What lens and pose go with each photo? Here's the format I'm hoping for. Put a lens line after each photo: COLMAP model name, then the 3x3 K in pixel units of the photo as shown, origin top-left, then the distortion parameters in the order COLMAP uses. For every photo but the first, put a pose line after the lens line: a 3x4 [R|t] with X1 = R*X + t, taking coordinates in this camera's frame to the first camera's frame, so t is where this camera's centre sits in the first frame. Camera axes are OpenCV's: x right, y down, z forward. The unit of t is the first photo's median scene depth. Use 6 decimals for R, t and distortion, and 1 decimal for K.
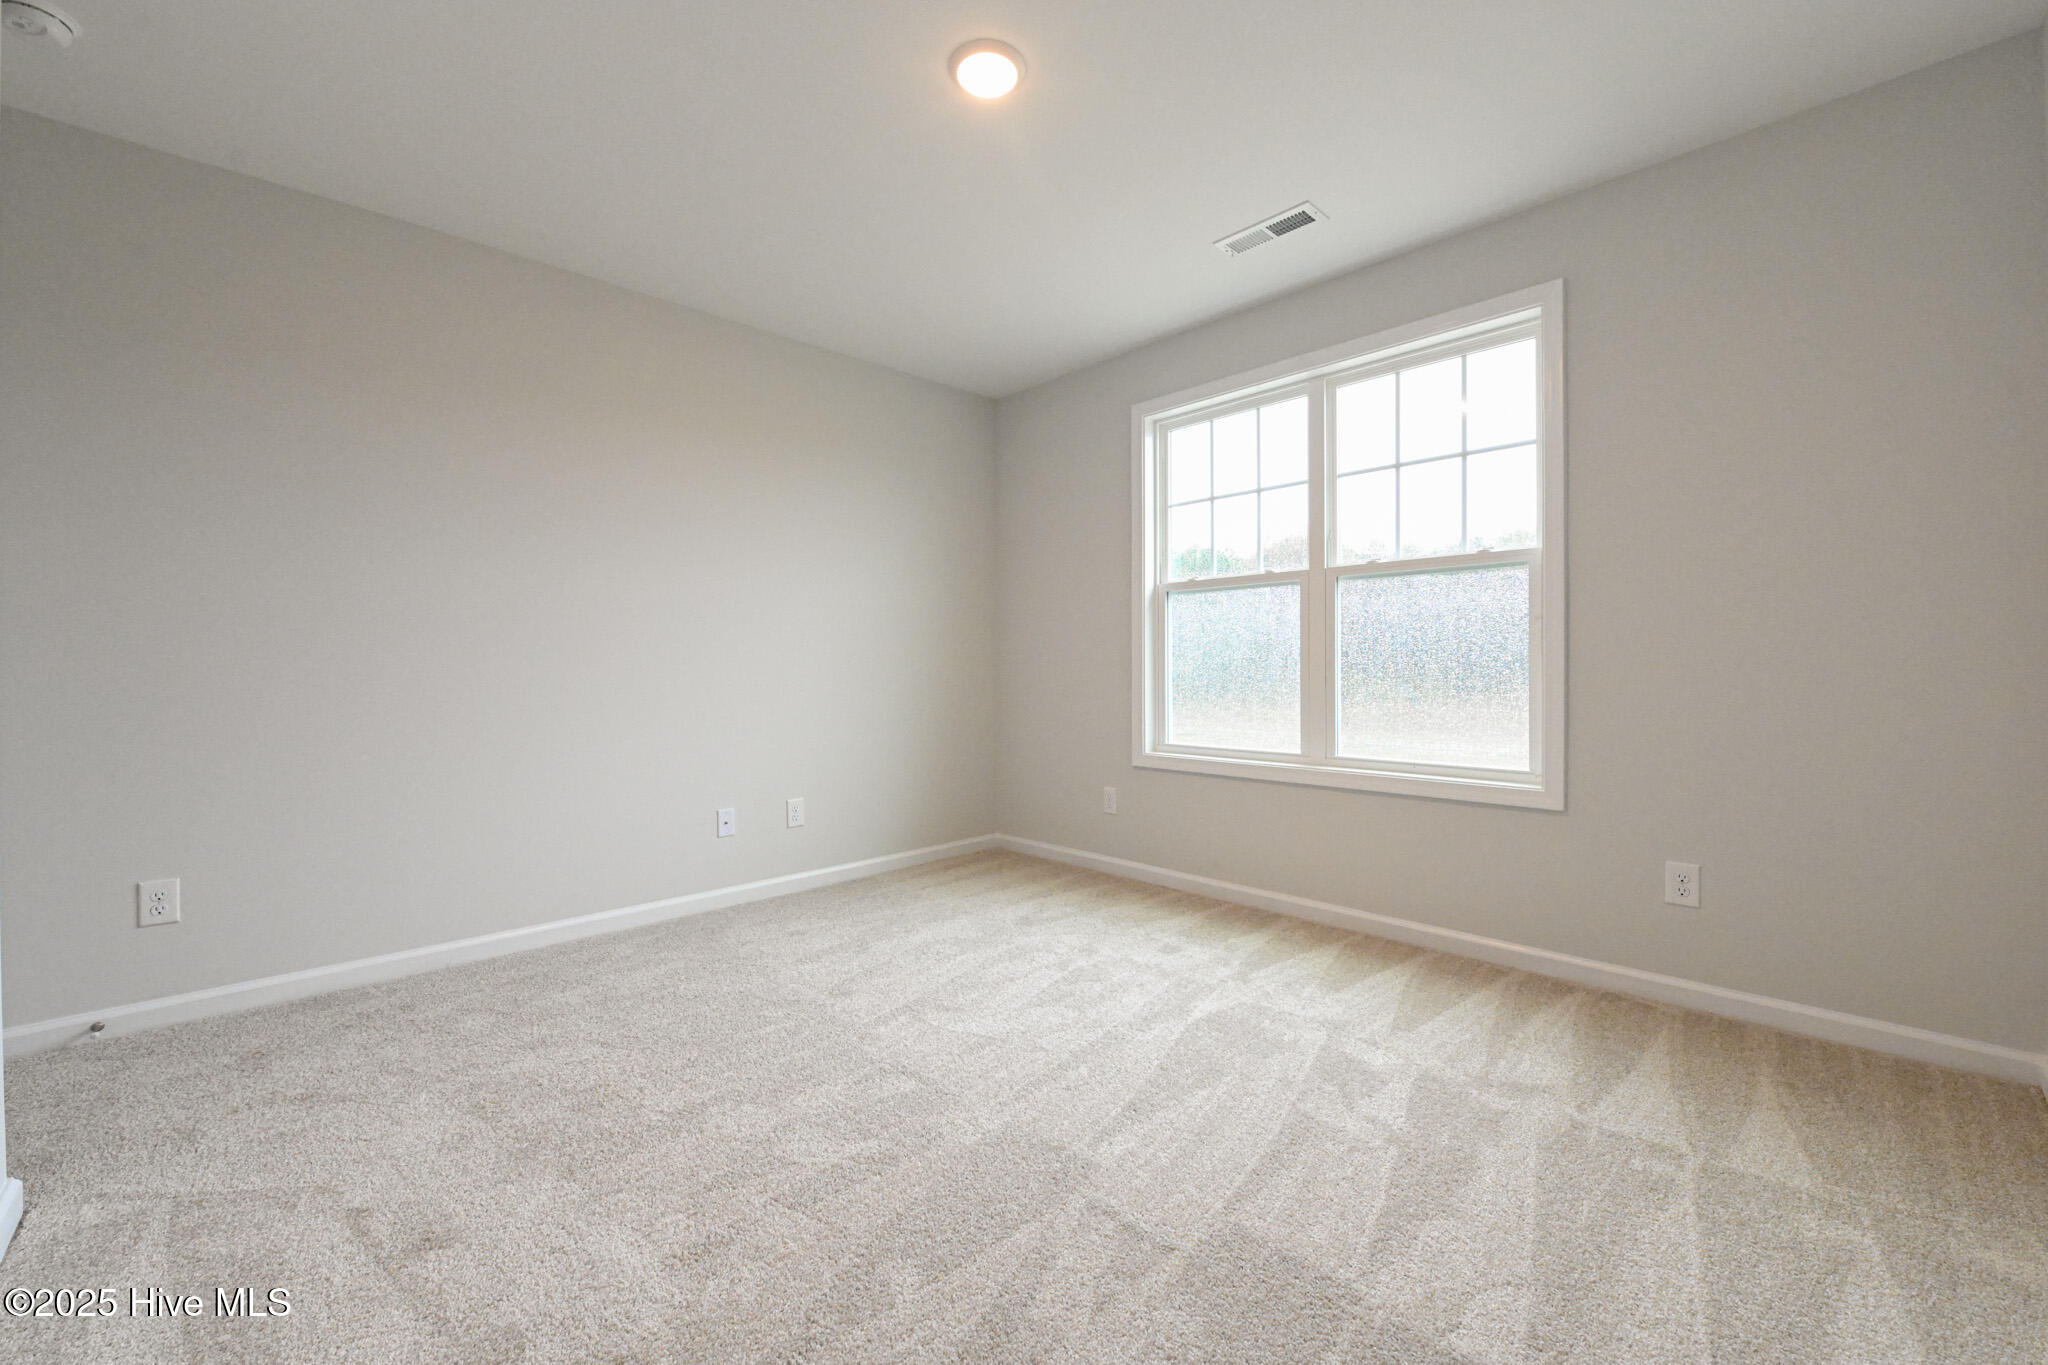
lens RADIAL K [[832.6, 0, 1019.2], [0, 832.6, 678.1], [0, 0, 1]] dist [0.018478, -0.001087]
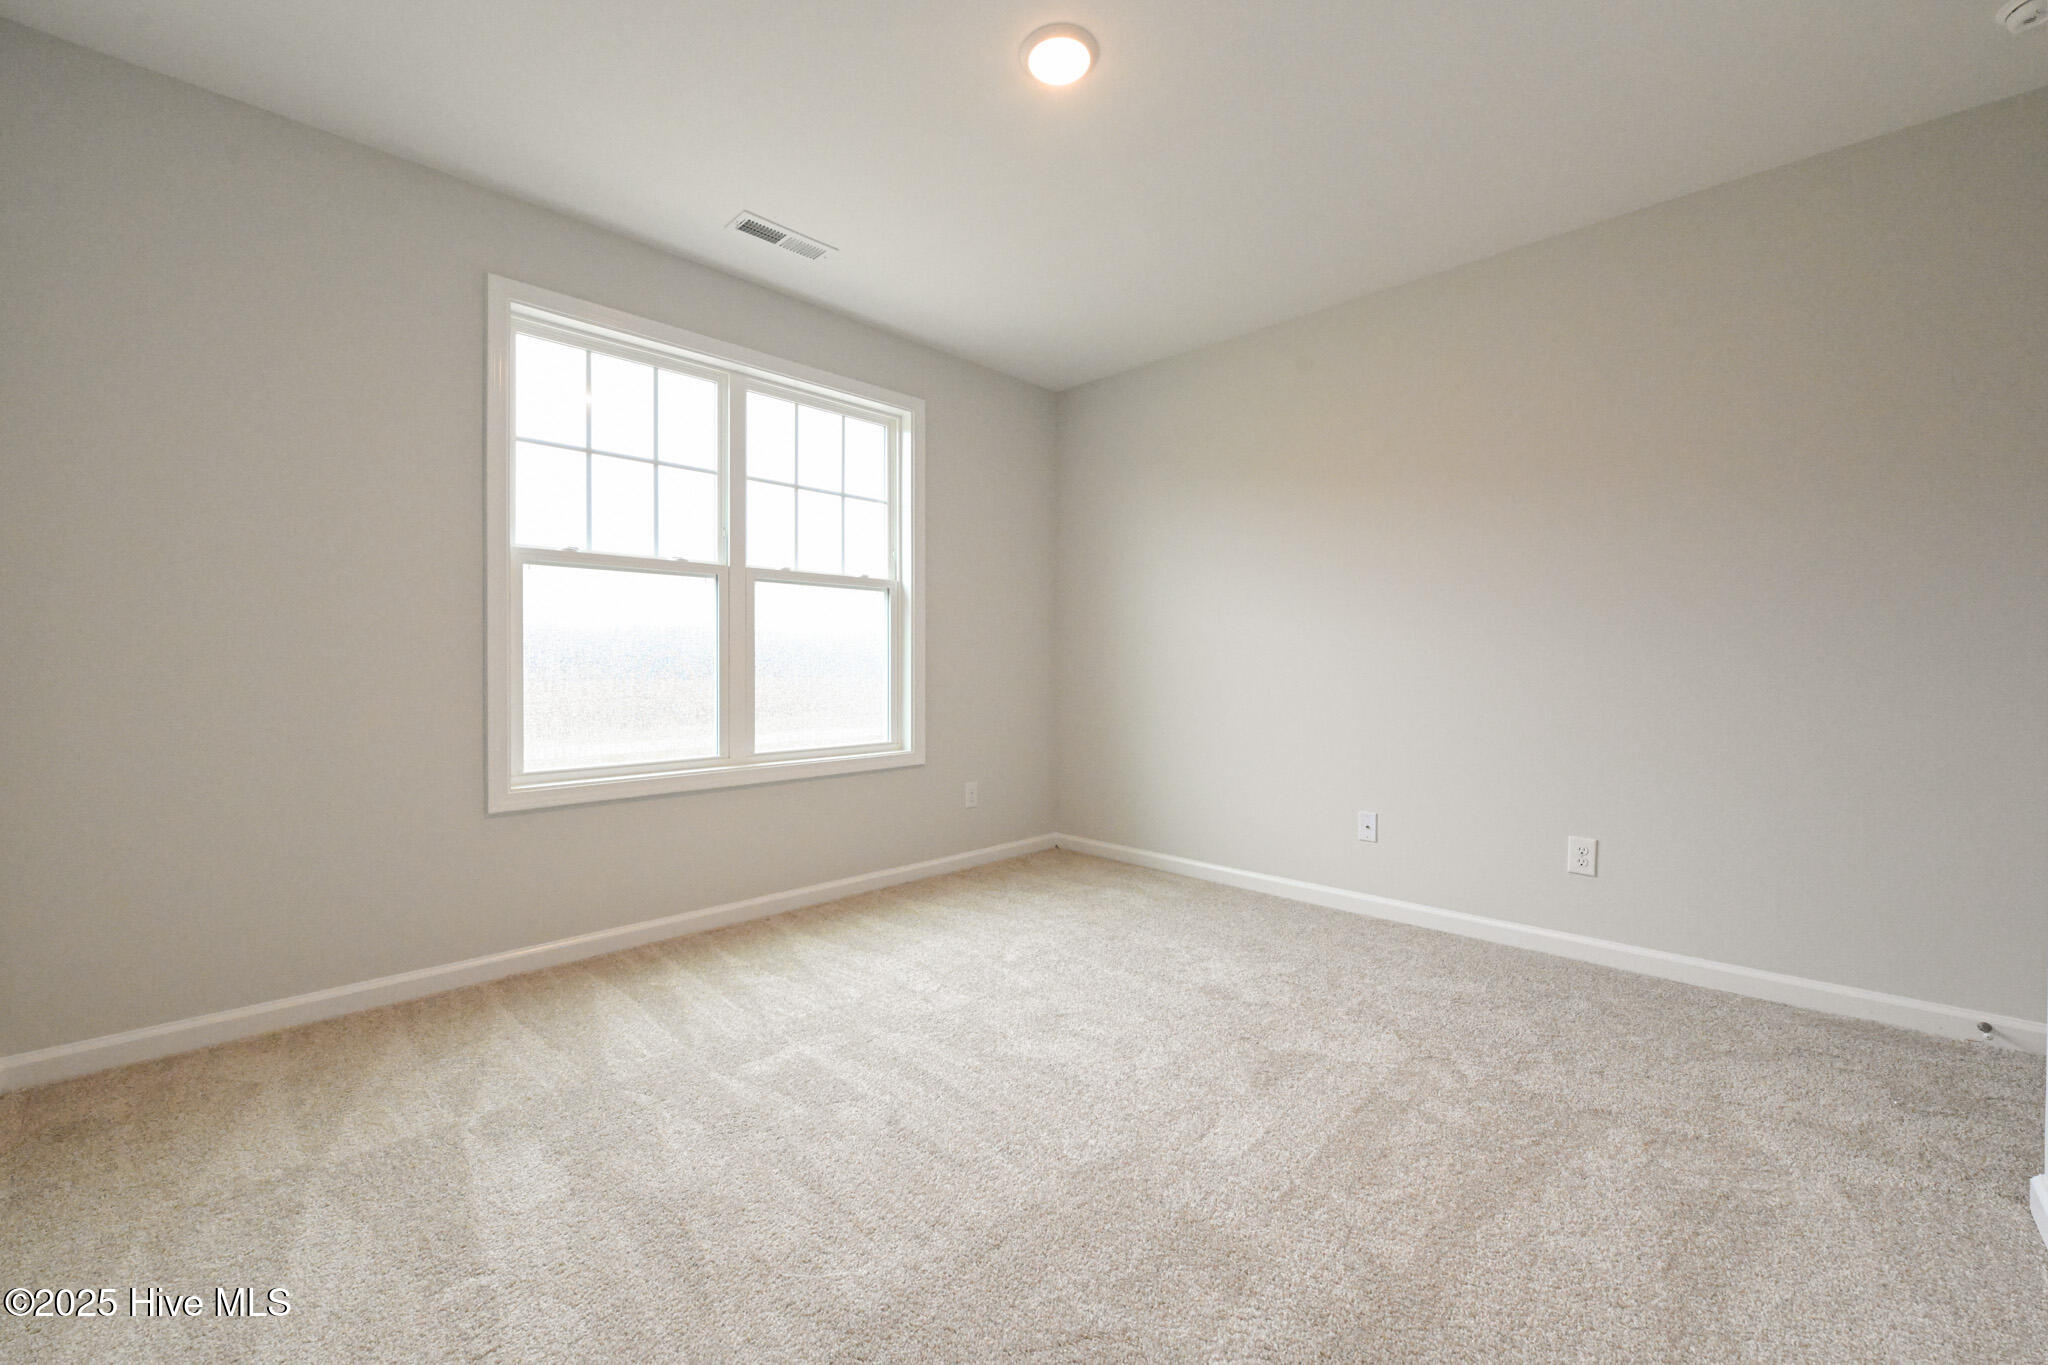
lens RADIAL K [[832.6, 0, 1011.8], [0, 832.6, 674.3], [0, 0, 1]] dist [0.018478, -0.001087]
pose [[-0.014843, -0.009321, 0.999846, -0.638196], [0.004250, 0.999947, 0.009385, -0.010743], [-0.999881, 0.004388, -0.014802, 0.690229]]
